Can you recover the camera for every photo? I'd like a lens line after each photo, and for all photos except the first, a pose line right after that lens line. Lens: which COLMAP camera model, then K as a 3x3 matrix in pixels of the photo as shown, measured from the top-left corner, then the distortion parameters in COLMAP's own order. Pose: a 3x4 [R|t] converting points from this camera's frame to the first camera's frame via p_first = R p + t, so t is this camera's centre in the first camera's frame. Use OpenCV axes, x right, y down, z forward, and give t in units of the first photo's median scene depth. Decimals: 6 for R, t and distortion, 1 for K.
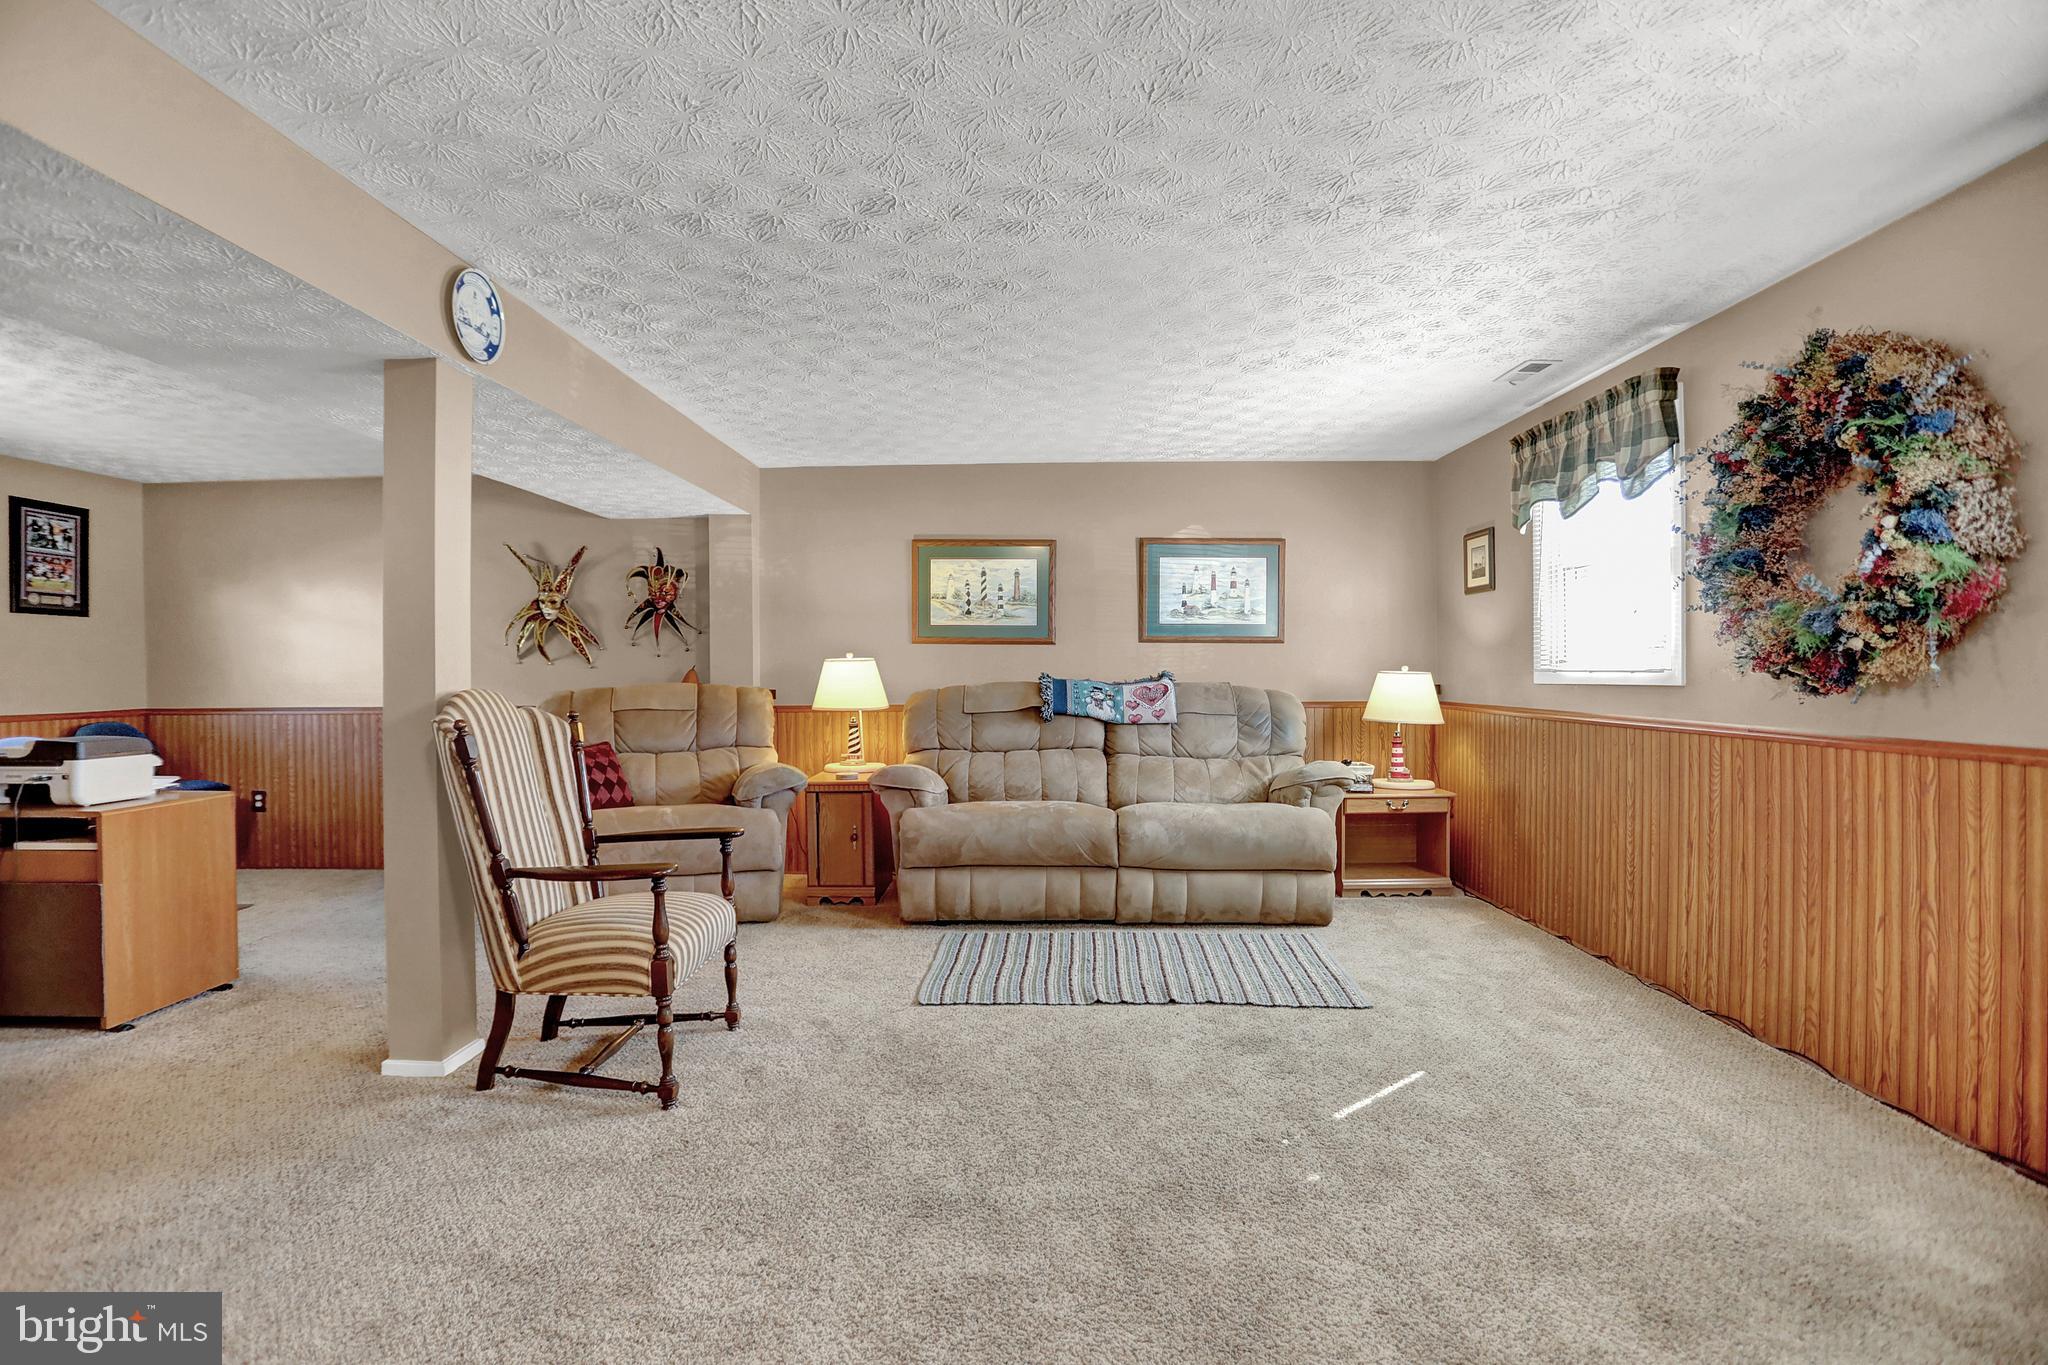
lens RADIAL K [[996.0, 0, 1024.1], [0, 996.0, 678.1], [0, 0, 1]] dist [-0.075236, 0.033347]
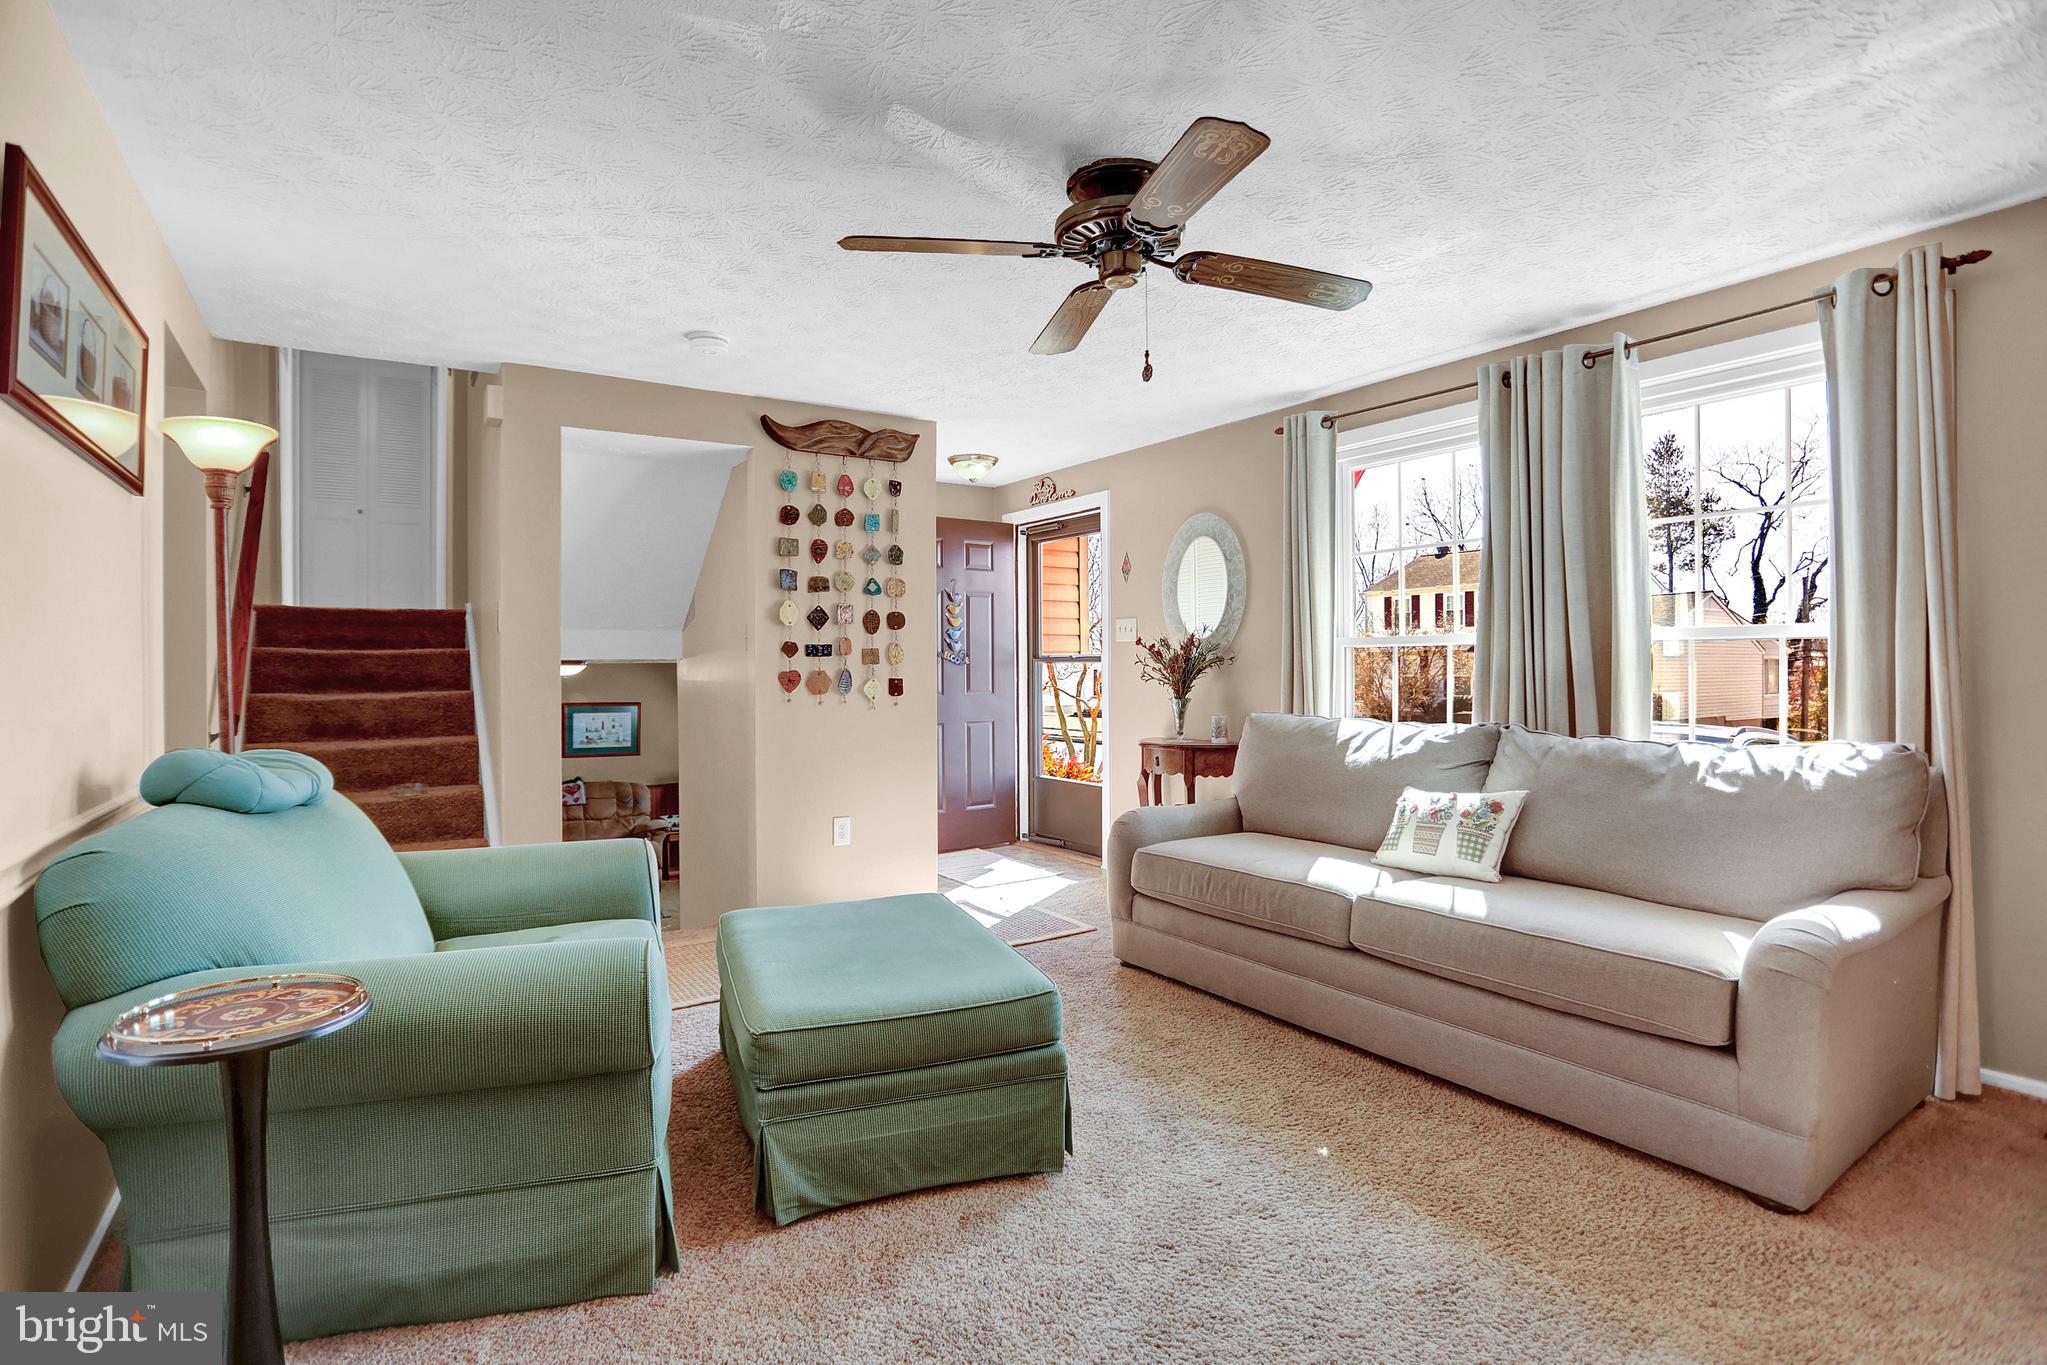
lens RADIAL K [[973.2, 0, 1029.8], [0, 973.2, 676.7], [0, 0, 1]] dist [-0.070122, 0.030840]
pose [[0.812942, -0.002545, 0.582339, -0.270561], [0.001350, 0.999996, 0.002486, -0.235106], [-0.582343, -0.001235, 0.812943, -1.223105]]
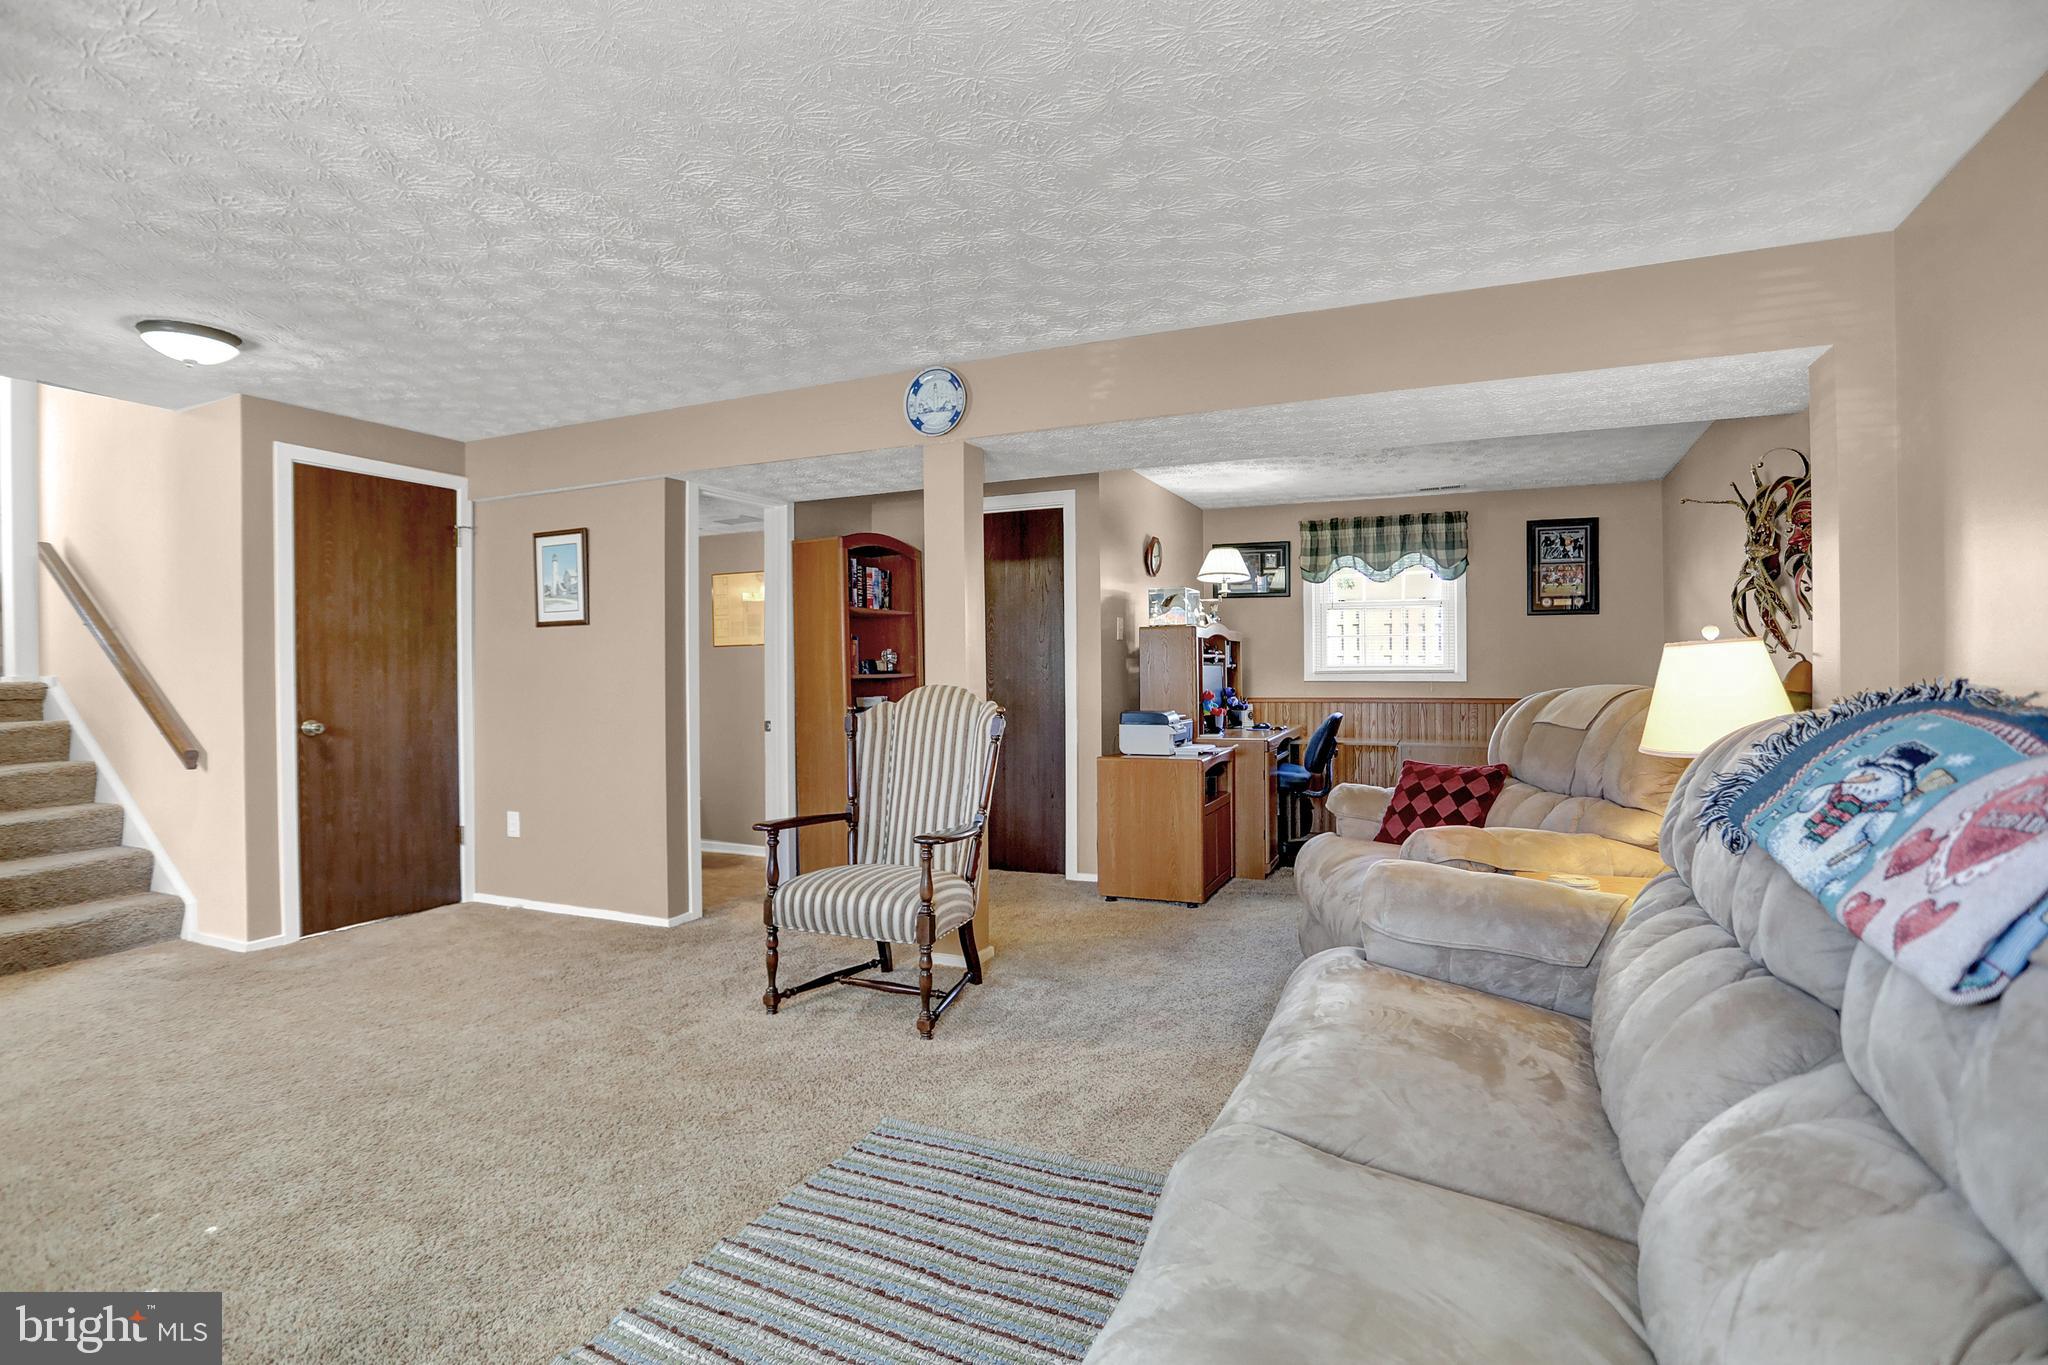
lens RADIAL K [[973.6, 0, 1030.3], [0, 973.6, 676.7], [0, 0, 1]] dist [-0.070122, 0.030840]
pose [[-0.373154, 0.014831, -0.927651, 0.367300], [0.003508, 0.999888, 0.014575, -0.011109], [0.927763, 0.002184, -0.373164, 0.967848]]
